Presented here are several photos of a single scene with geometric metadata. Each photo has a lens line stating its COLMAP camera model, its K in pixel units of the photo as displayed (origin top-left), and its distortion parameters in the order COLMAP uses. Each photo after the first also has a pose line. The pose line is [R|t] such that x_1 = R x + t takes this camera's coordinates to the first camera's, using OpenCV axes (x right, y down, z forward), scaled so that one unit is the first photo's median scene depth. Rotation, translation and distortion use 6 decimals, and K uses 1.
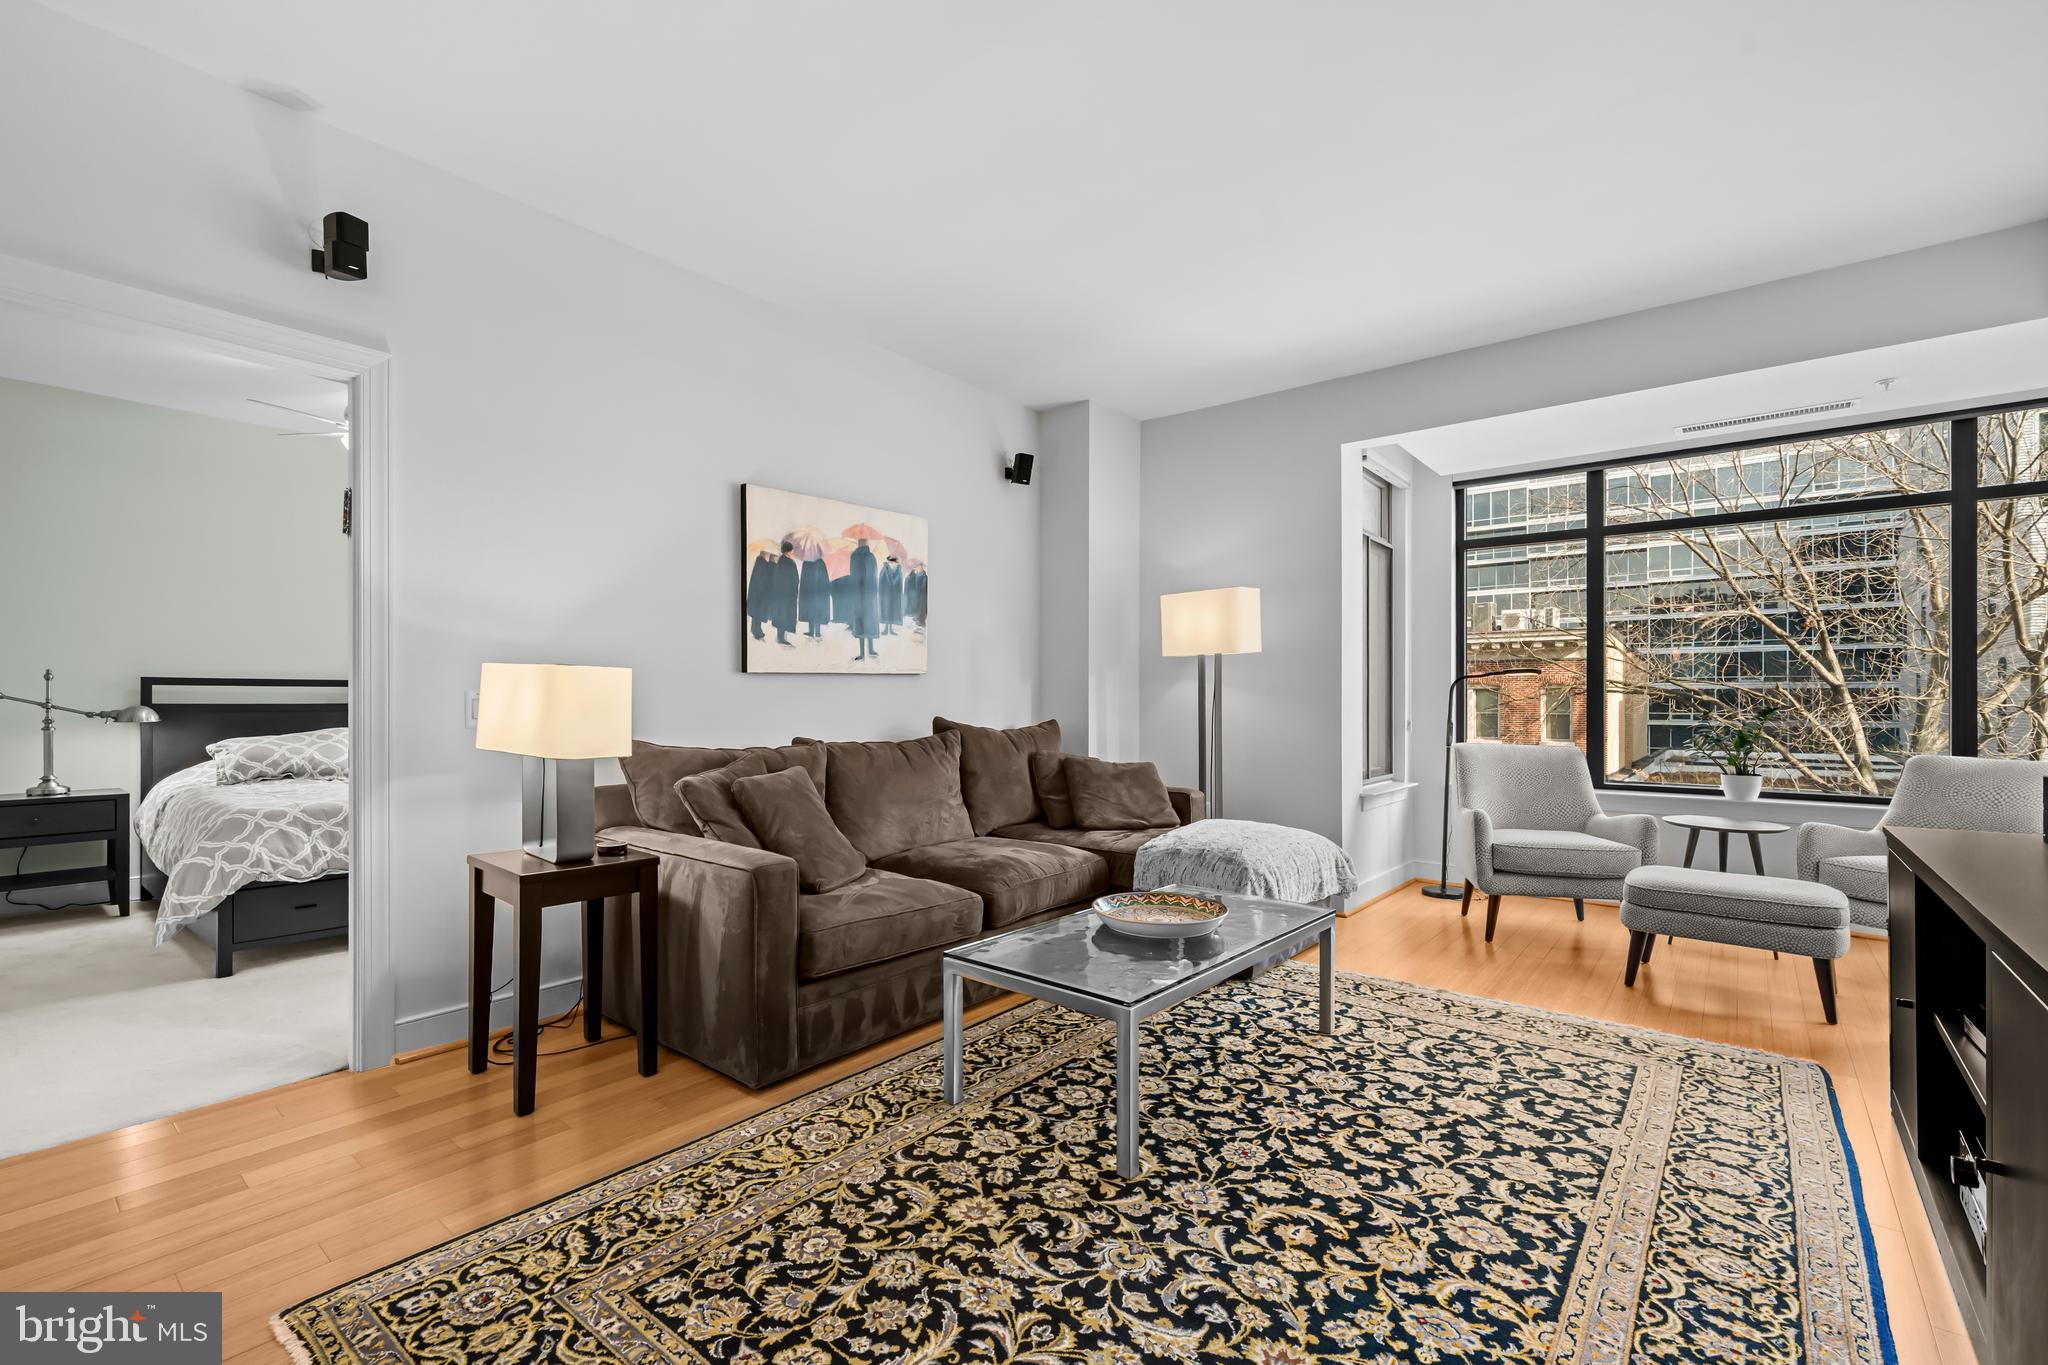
lens RADIAL K [[876.5, 0, 1023.8], [0, 876.5, 713.9], [0, 0, 1]] dist [-0.001787, 0.000595]
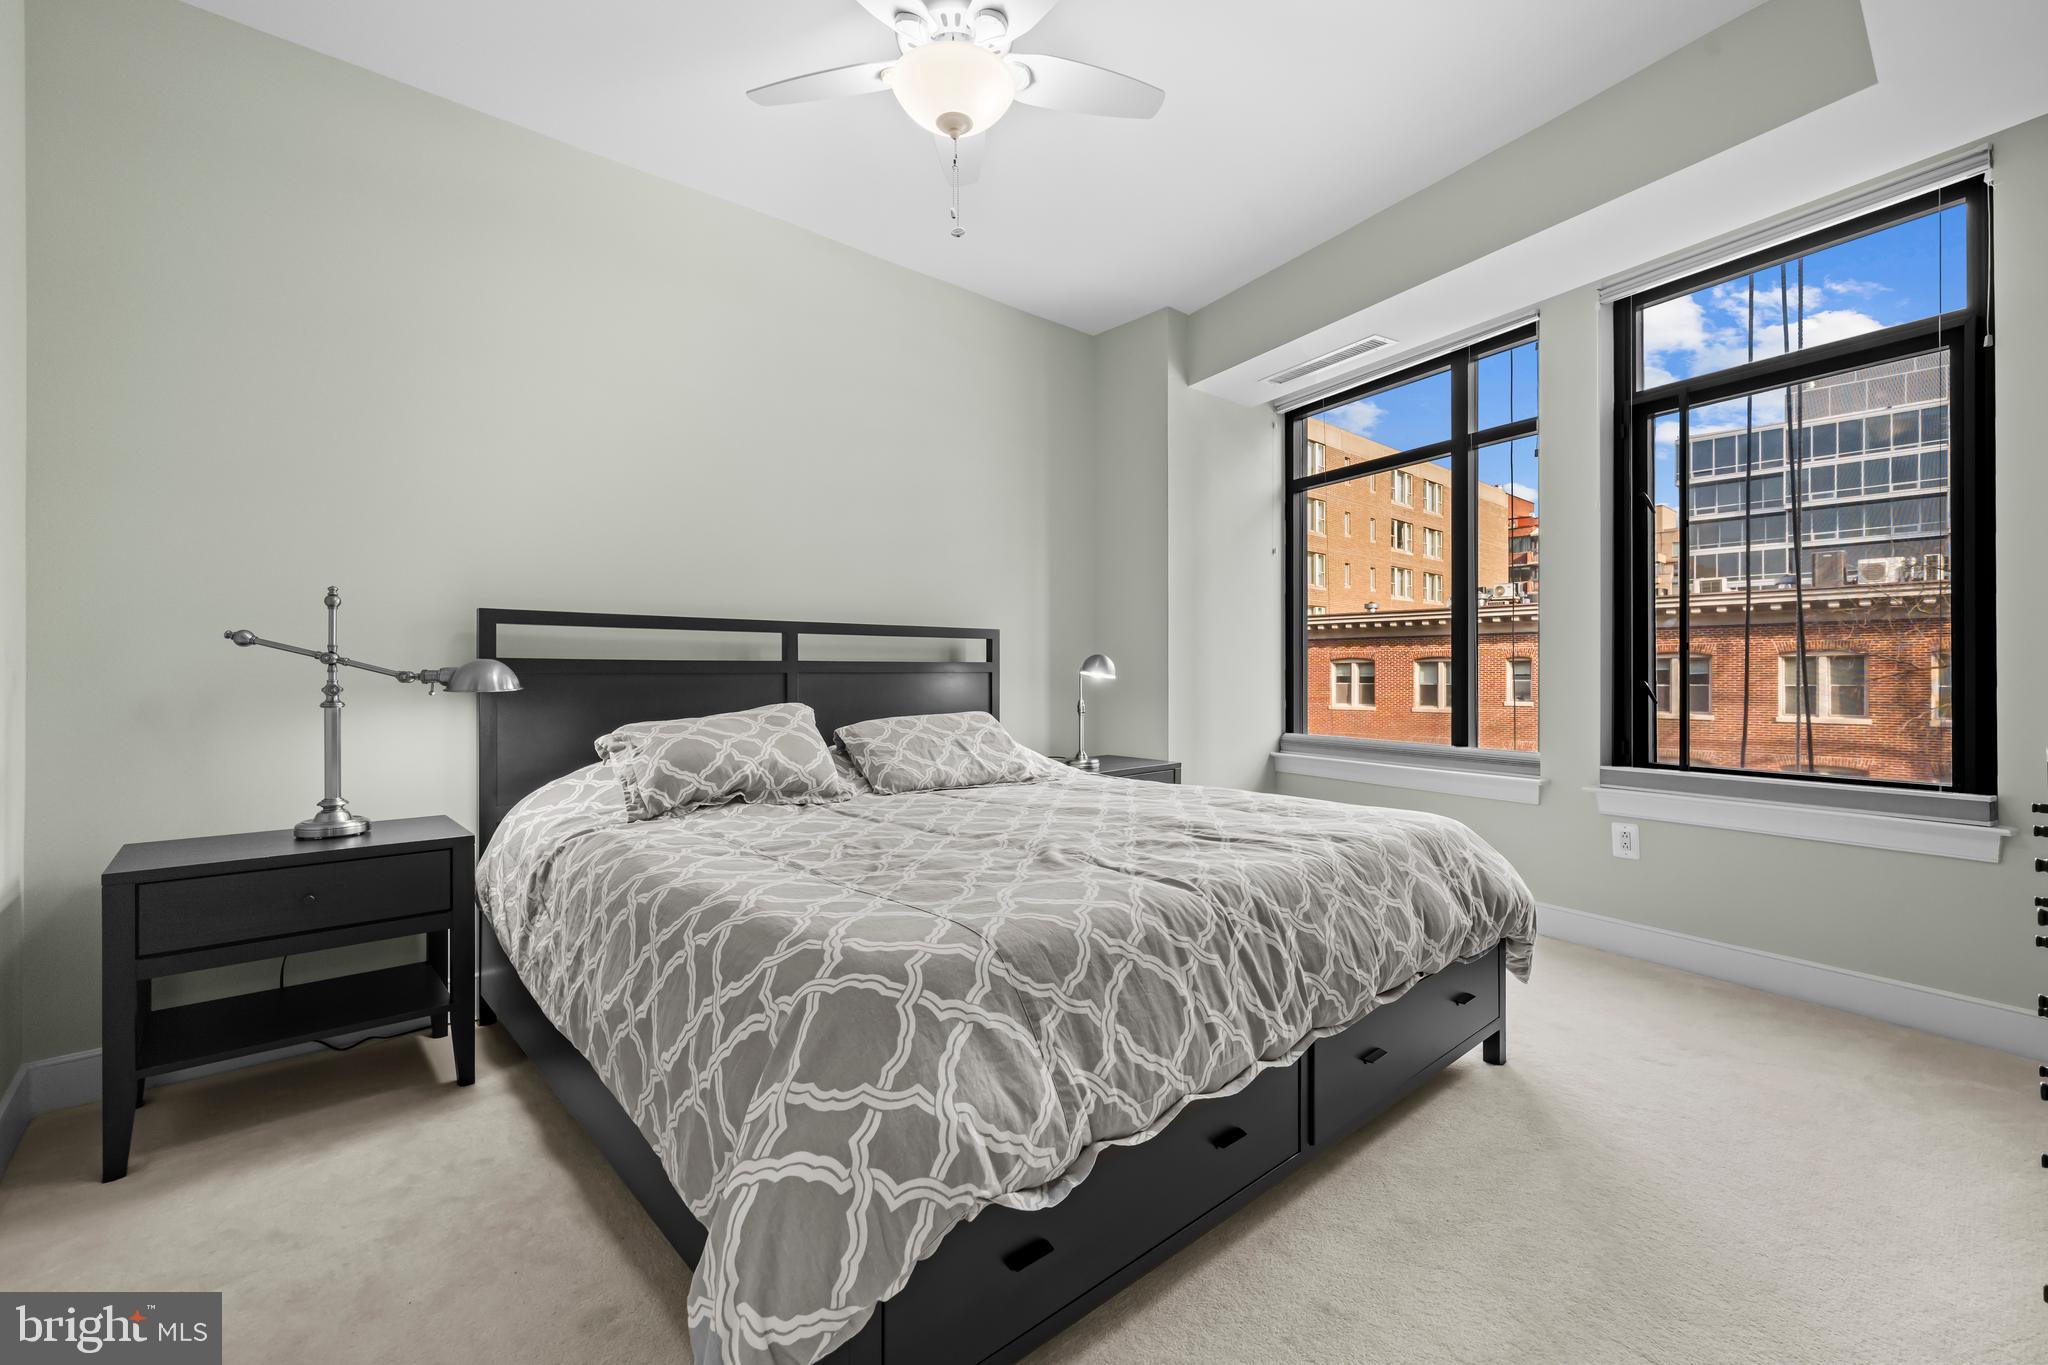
lens RADIAL K [[883.2, 0, 1042.8], [0, 883.2, 690.5], [0, 0, 1]] dist [0.001658, -0.000785]
pose [[0.988521, 0.001339, -0.151080, -0.609588], [-0.000857, 0.999994, 0.003255, 0.006731], [0.151083, -0.003088, 0.988516, 0.537985]]
